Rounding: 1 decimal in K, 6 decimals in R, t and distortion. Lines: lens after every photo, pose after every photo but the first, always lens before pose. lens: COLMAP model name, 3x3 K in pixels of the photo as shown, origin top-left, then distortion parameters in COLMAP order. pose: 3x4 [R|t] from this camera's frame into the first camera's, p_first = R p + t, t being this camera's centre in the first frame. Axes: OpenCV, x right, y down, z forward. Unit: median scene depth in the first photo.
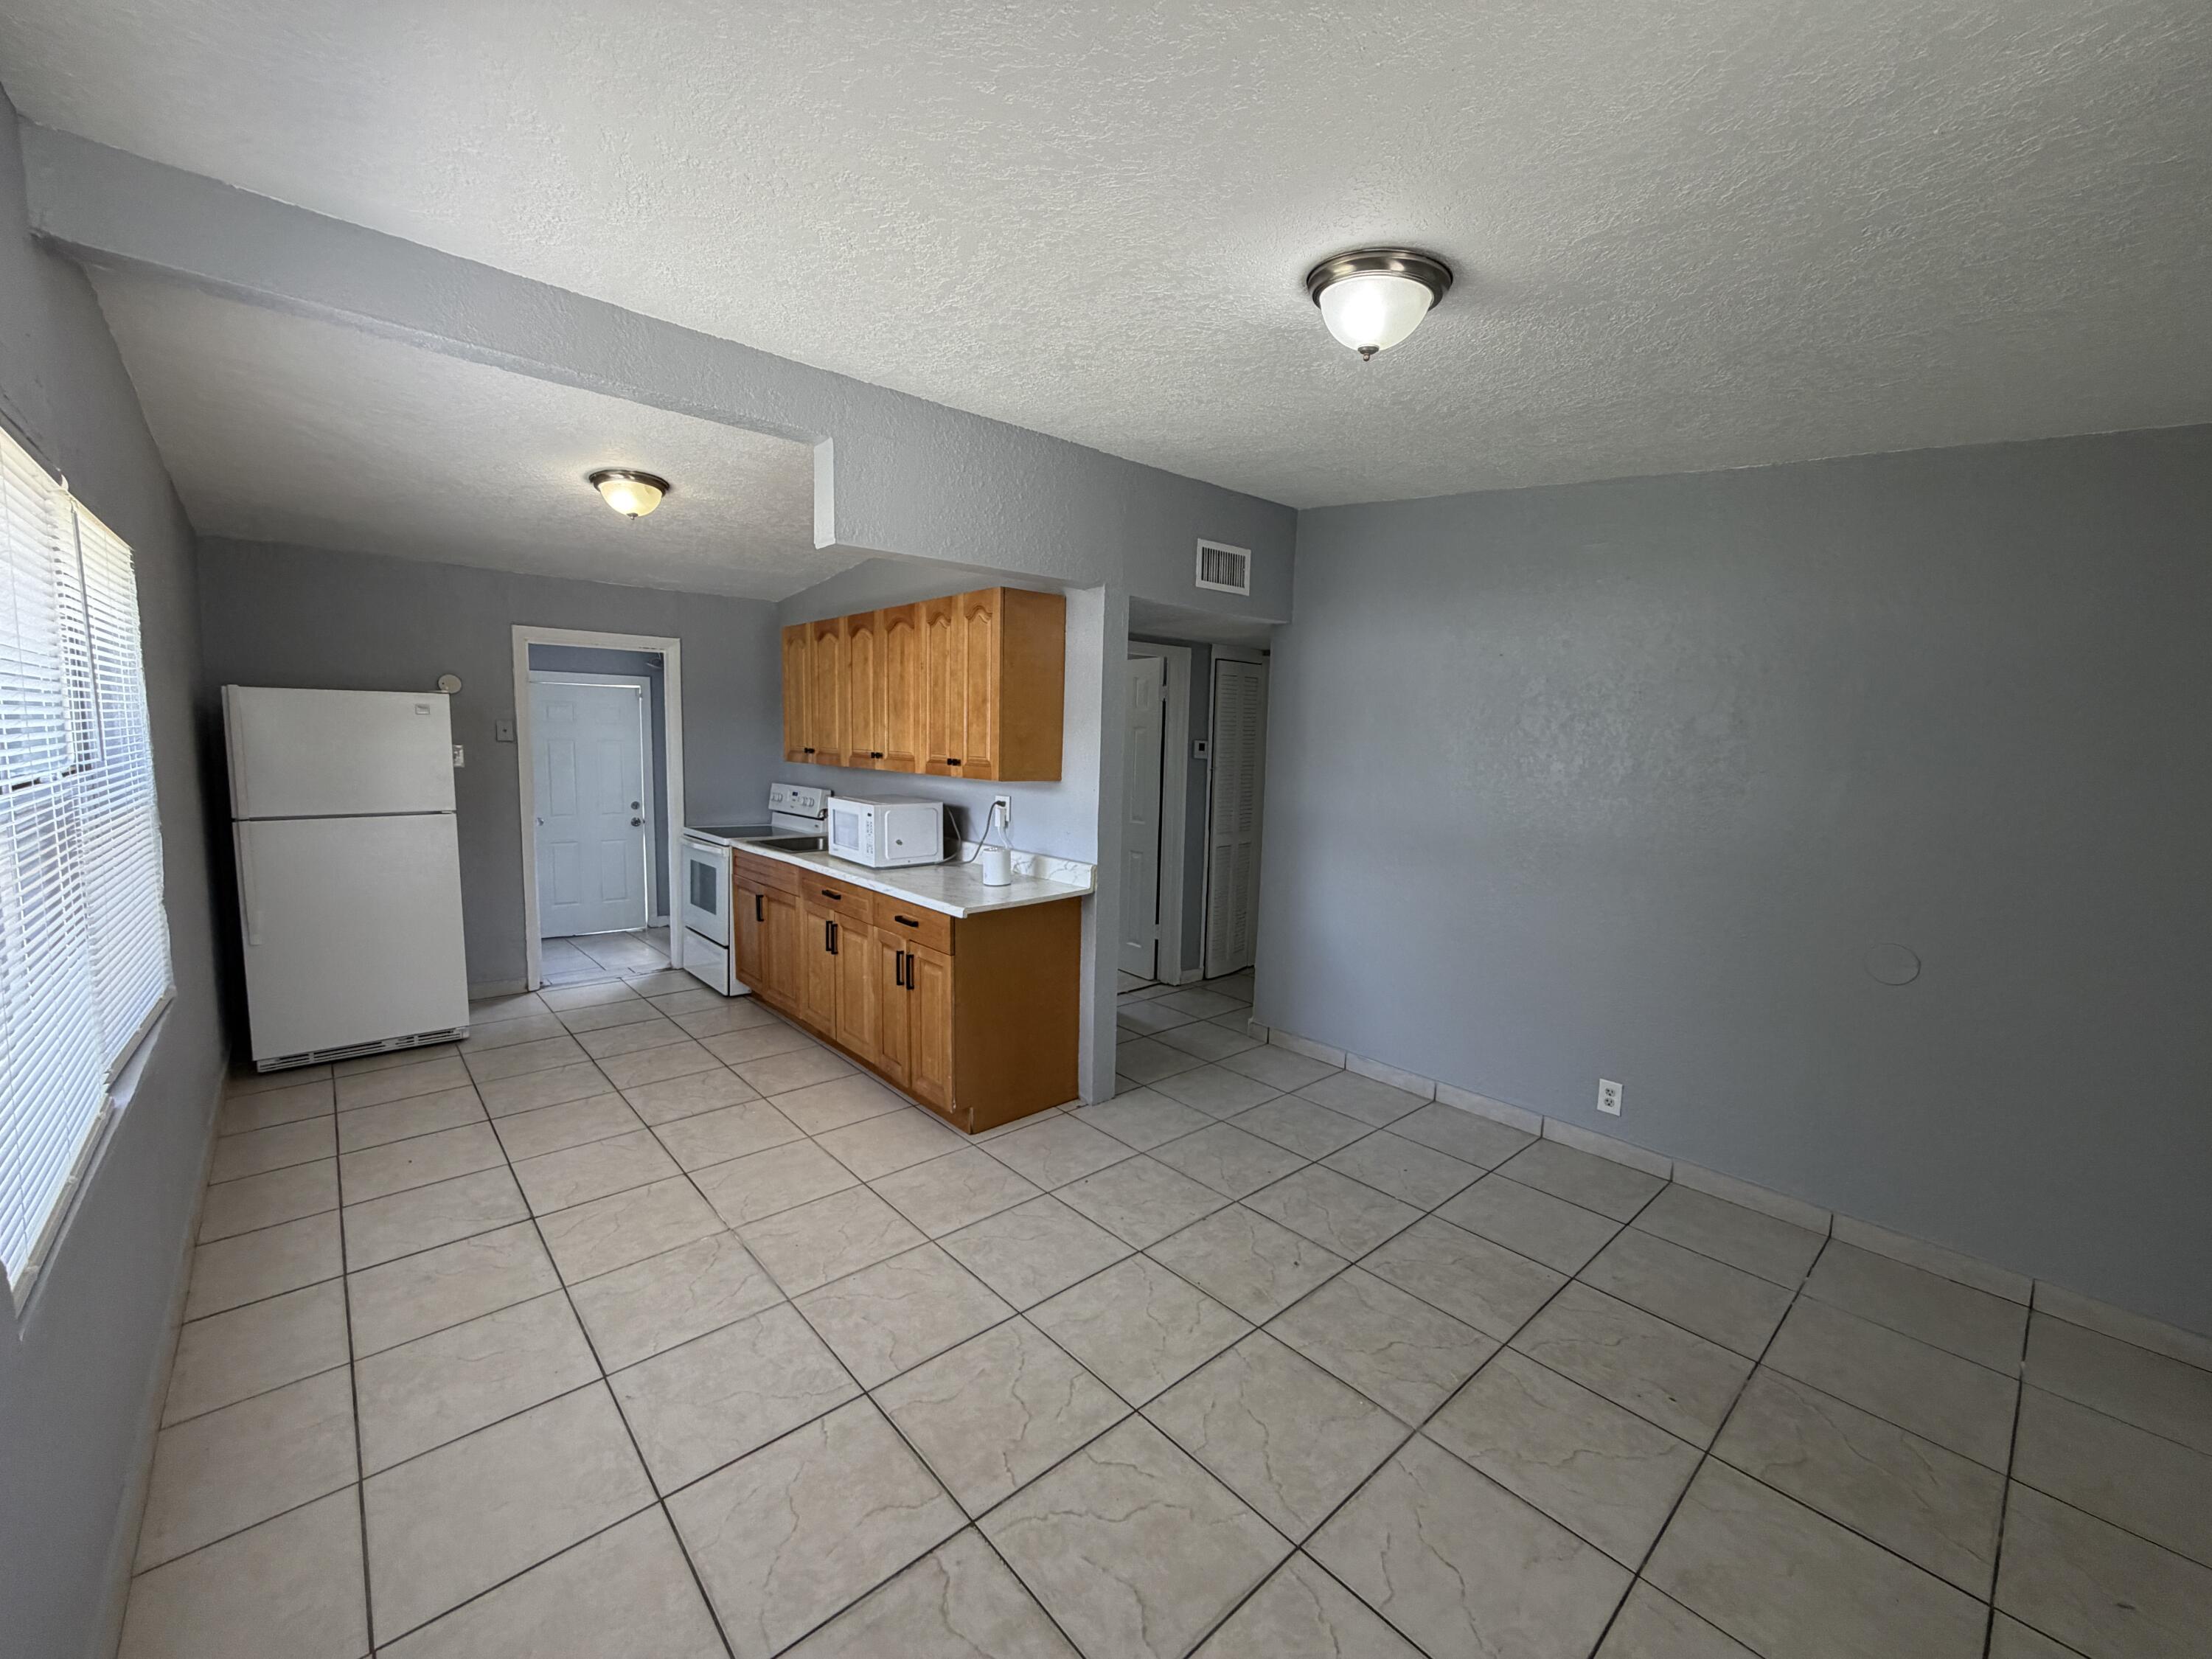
lens RADIAL K [[887.2, 0, 1093.8], [0, 887.2, 828.7], [0, 0, 1]] dist [0.004618, 0.000013]
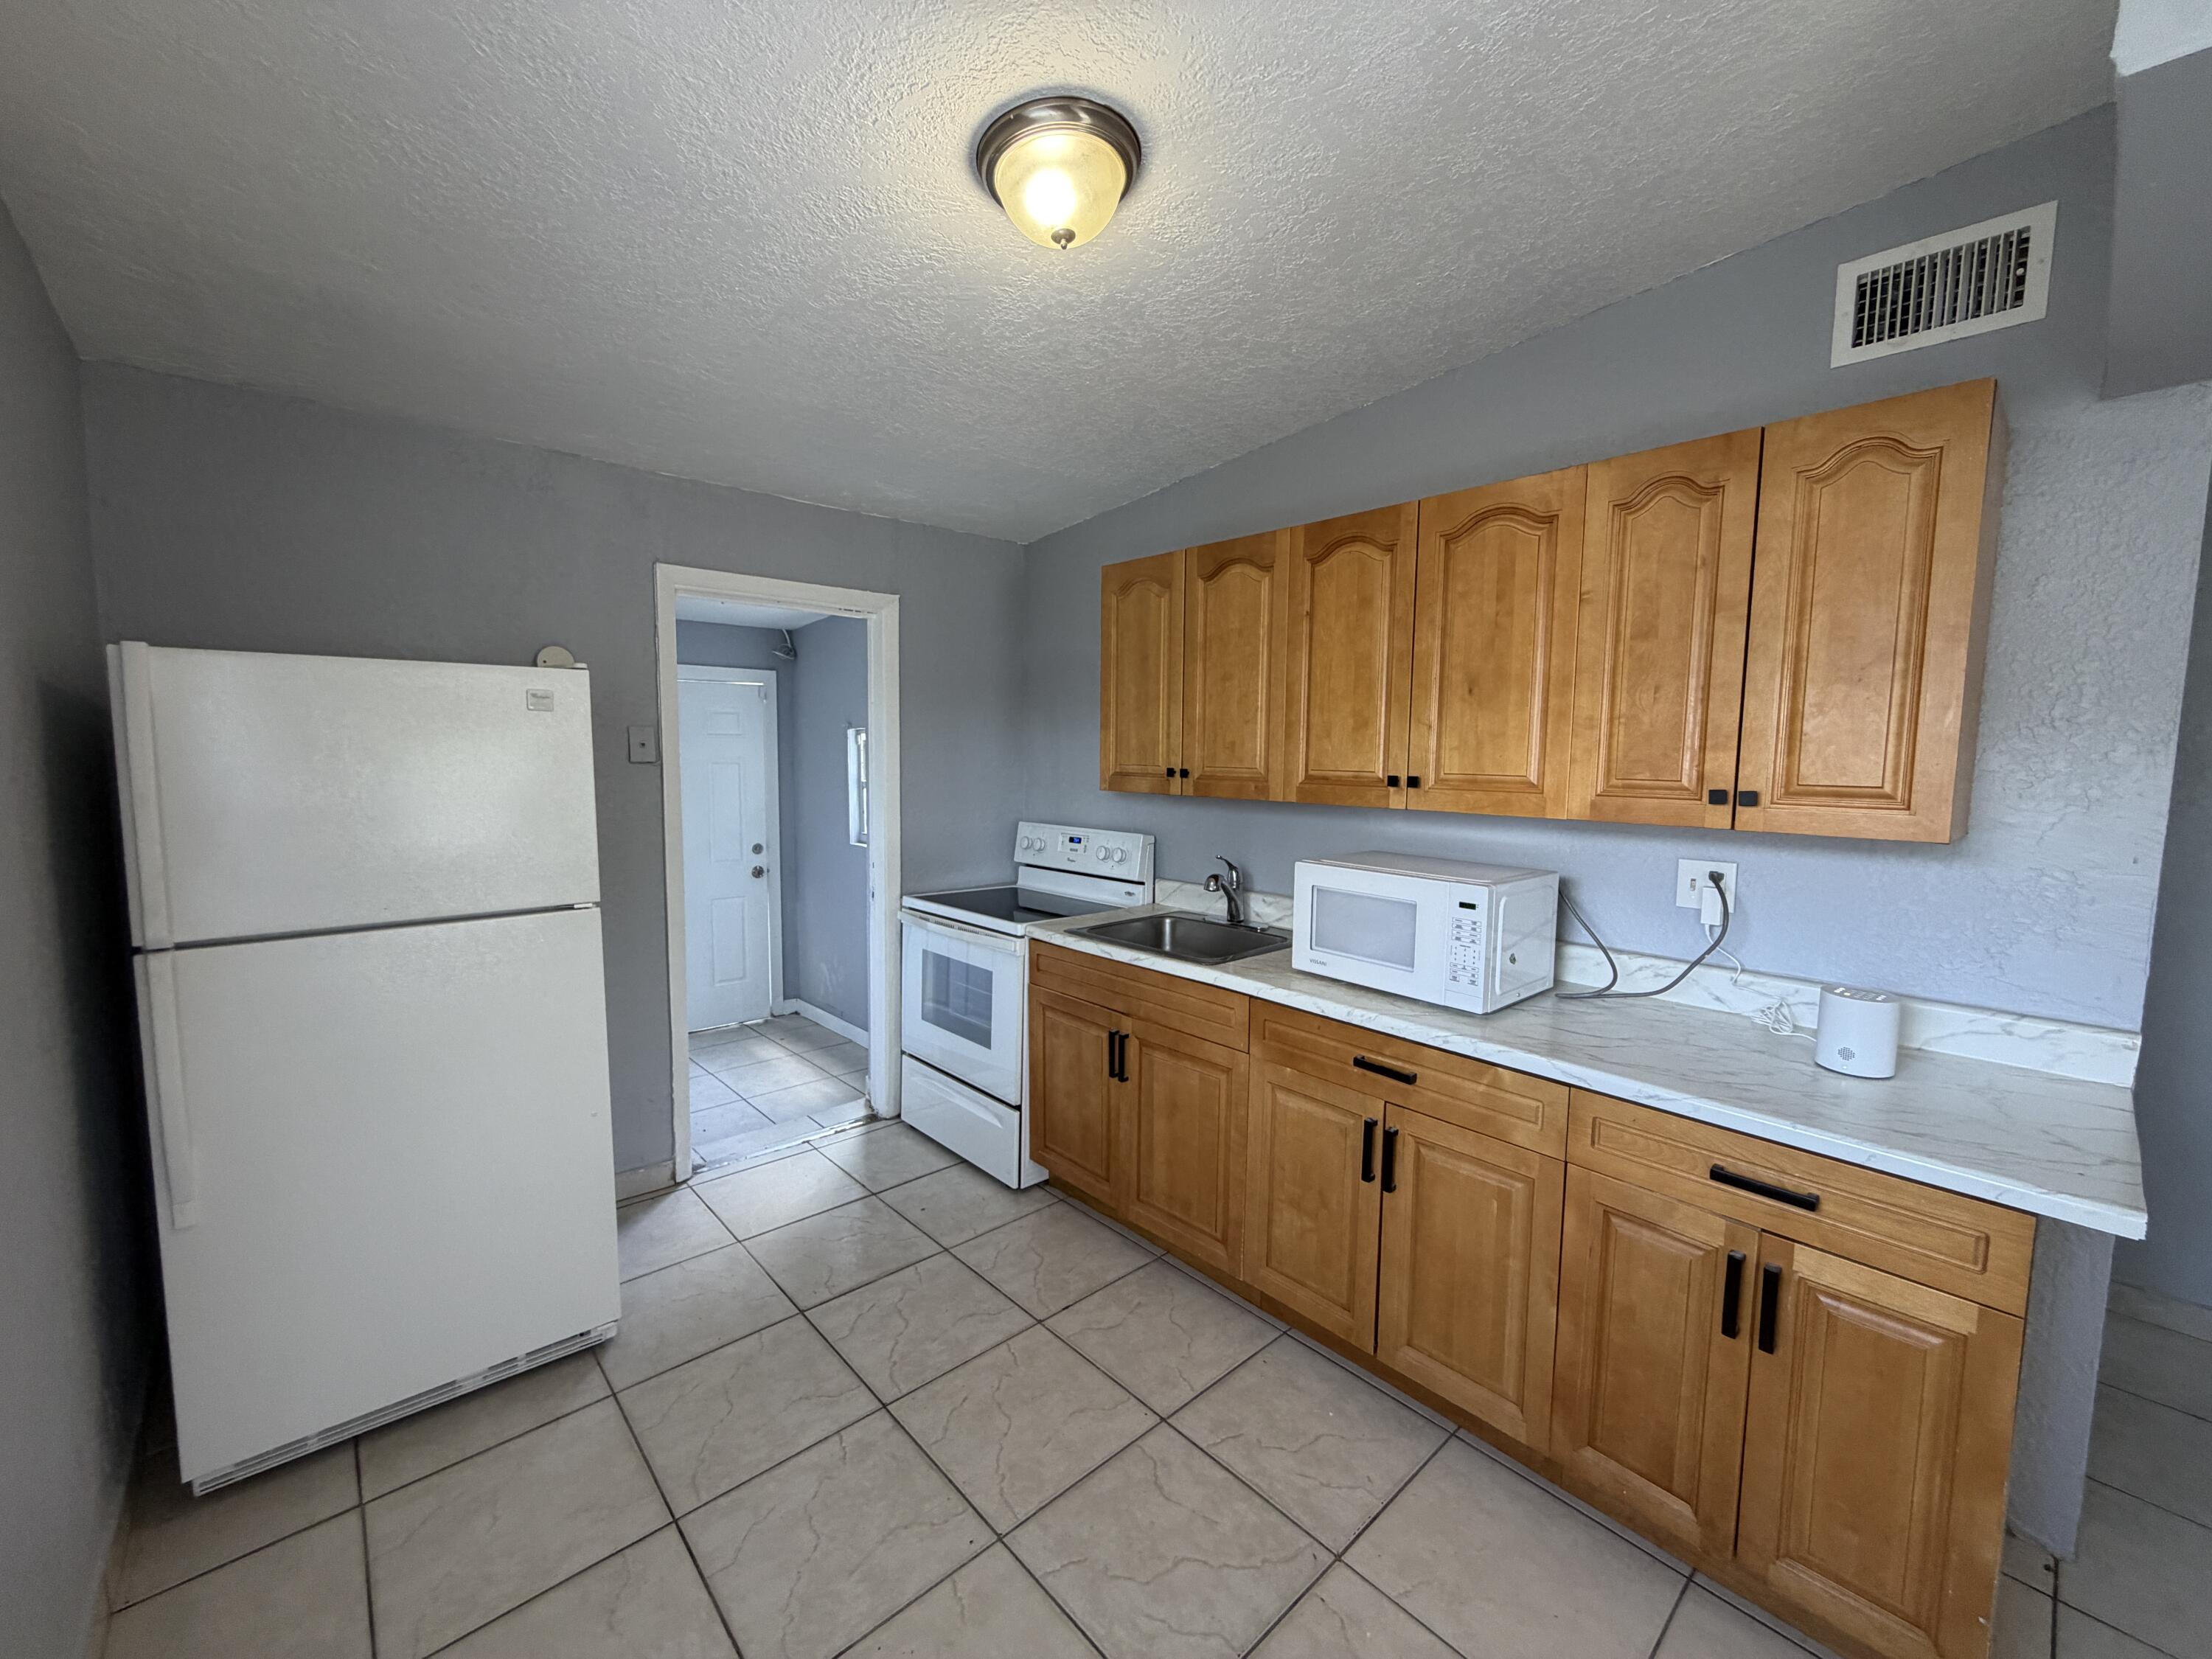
lens RADIAL K [[887.2, 0, 1117.7], [0, 887.2, 829.2], [0, 0, 1]] dist [0.004618, 0.000013]
pose [[0.999446, -0.025915, 0.020894, -0.361617], [0.025992, 0.999656, -0.003389, -0.048920], [-0.020799, 0.003931, 0.999776, 0.413142]]
